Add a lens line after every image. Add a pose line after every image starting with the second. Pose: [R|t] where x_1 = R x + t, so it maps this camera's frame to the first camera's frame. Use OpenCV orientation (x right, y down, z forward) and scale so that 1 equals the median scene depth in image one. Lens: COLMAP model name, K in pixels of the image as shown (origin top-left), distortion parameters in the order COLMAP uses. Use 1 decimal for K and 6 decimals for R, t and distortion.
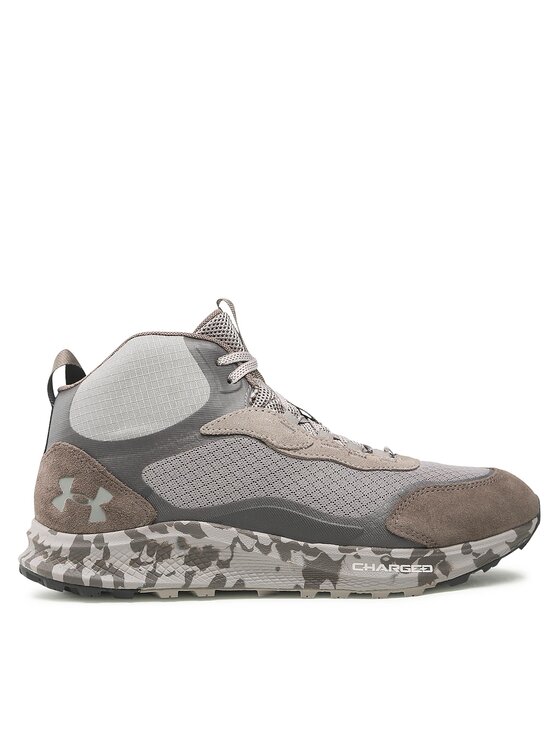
lens RADIAL K [[1370.2, 0, 280.0], [0, 1370.2, 373.0], [0, 0, 1]] dist [0.020215, 0.000493]
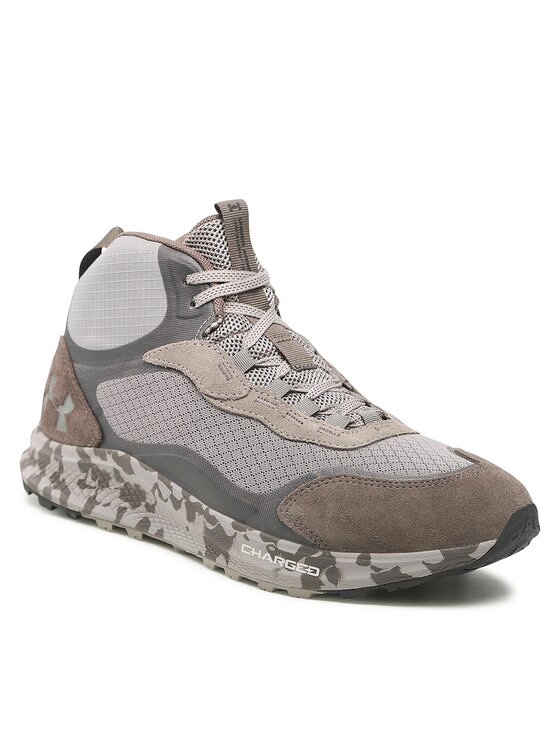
lens RADIAL K [[2057.8, 0, 280.0], [0, 2057.8, 373.0], [0, 0, 1]] dist [0.076061, 0.135318]
pose [[0.783178, 0.194513, -0.590590, 0.801210], [-0.070577, 0.971482, 0.226368, -0.256002], [0.617779, -0.135604, 0.774571, 0.024263]]
